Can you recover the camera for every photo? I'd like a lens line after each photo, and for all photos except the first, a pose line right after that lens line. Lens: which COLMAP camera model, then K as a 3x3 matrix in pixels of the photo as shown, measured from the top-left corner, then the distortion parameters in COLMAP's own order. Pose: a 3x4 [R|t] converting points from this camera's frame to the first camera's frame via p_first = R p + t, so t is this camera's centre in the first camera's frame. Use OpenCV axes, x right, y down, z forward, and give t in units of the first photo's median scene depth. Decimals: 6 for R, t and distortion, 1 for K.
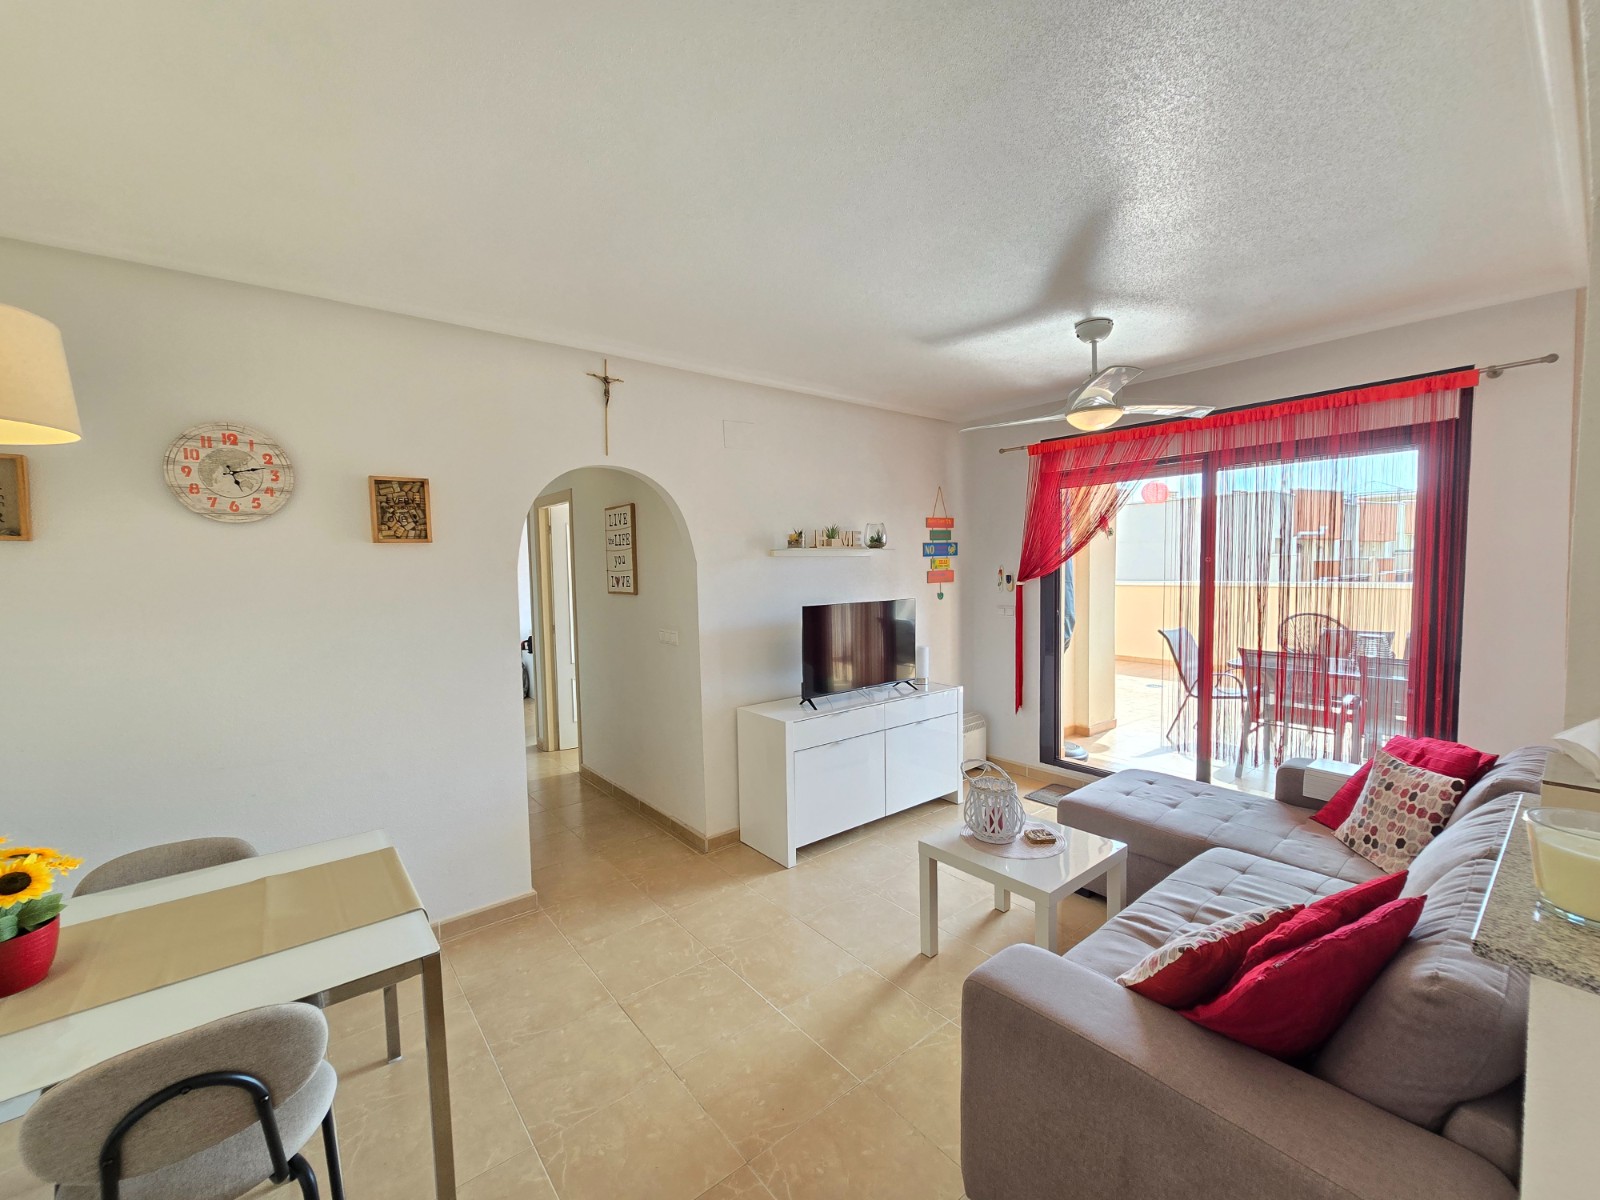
lens RADIAL K [[654.2, 0, 798.6], [0, 654.2, 606.8], [0, 0, 1]] dist [-0.000154, -0.000127]
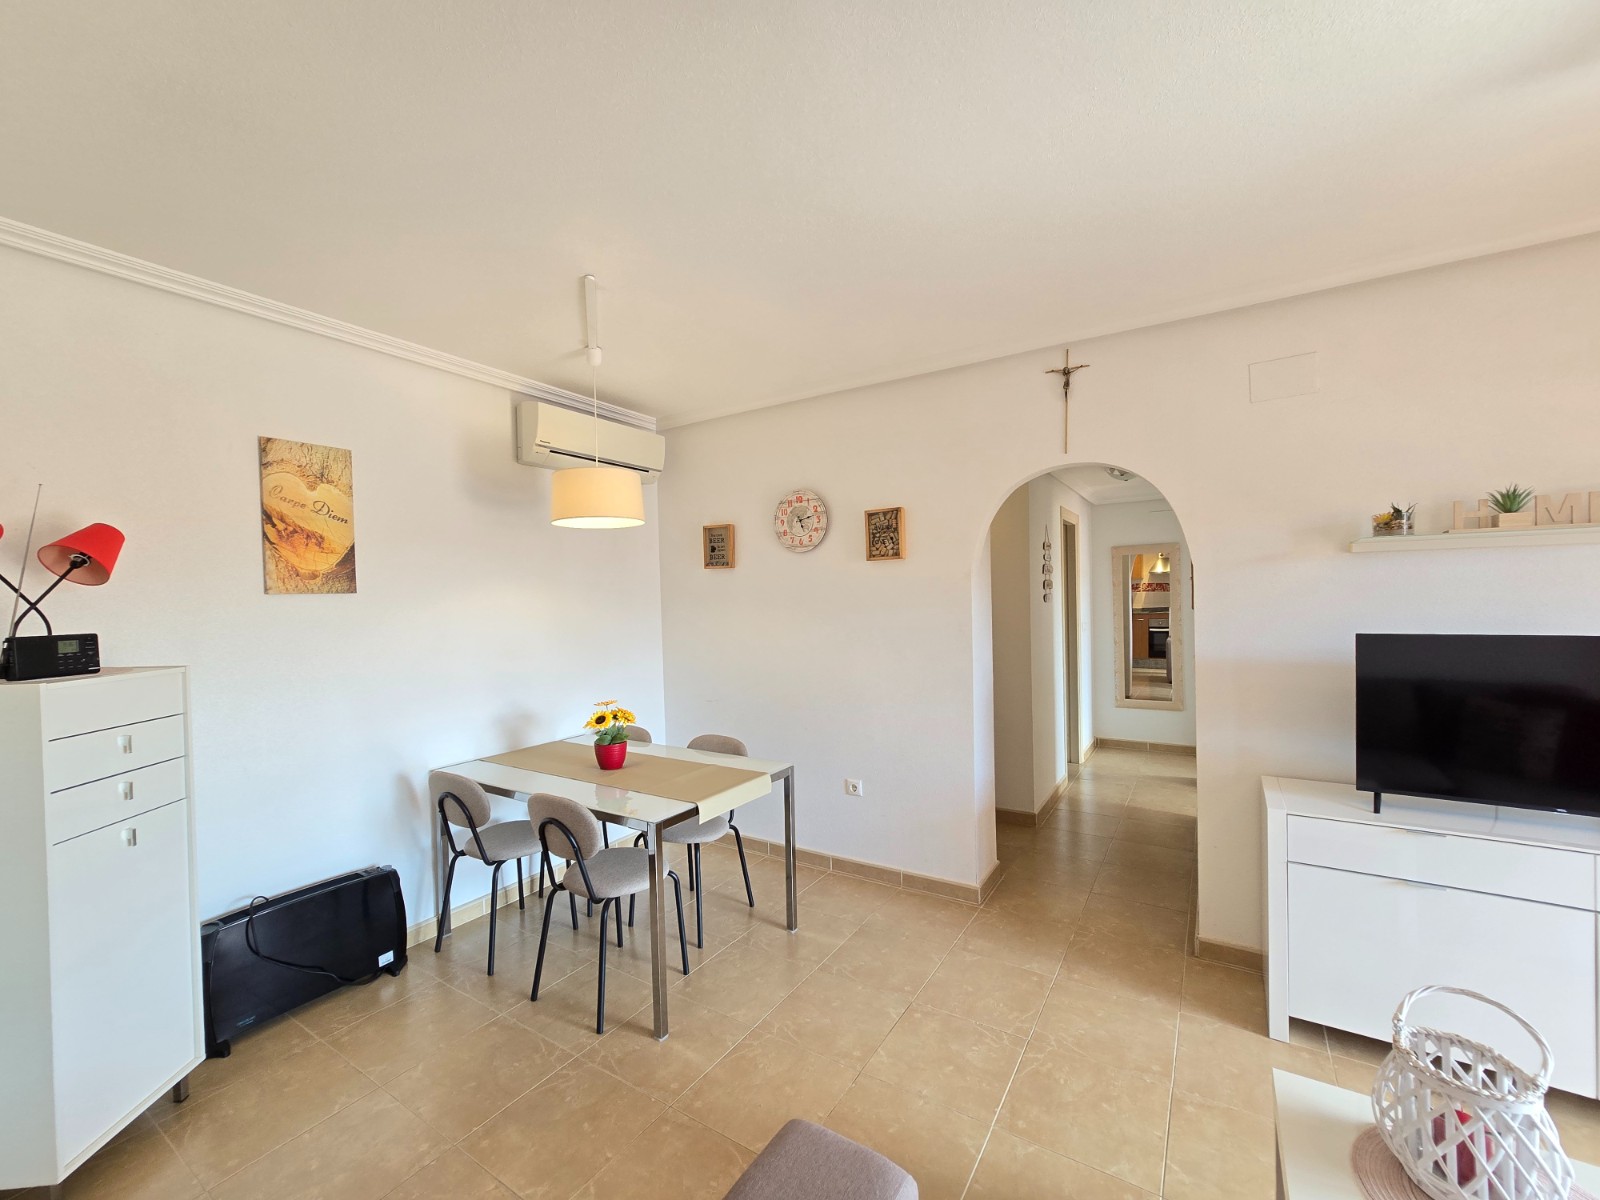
lens RADIAL K [[654.2, 0, 798.6], [0, 654.2, 606.8], [0, 0, 1]] dist [-0.000154, -0.000127]
pose [[0.320864, 0.026648, -0.946750, 0.614681], [-0.041749, 0.999030, 0.013970, -0.018287], [0.946205, 0.035044, 0.321666, 0.480294]]
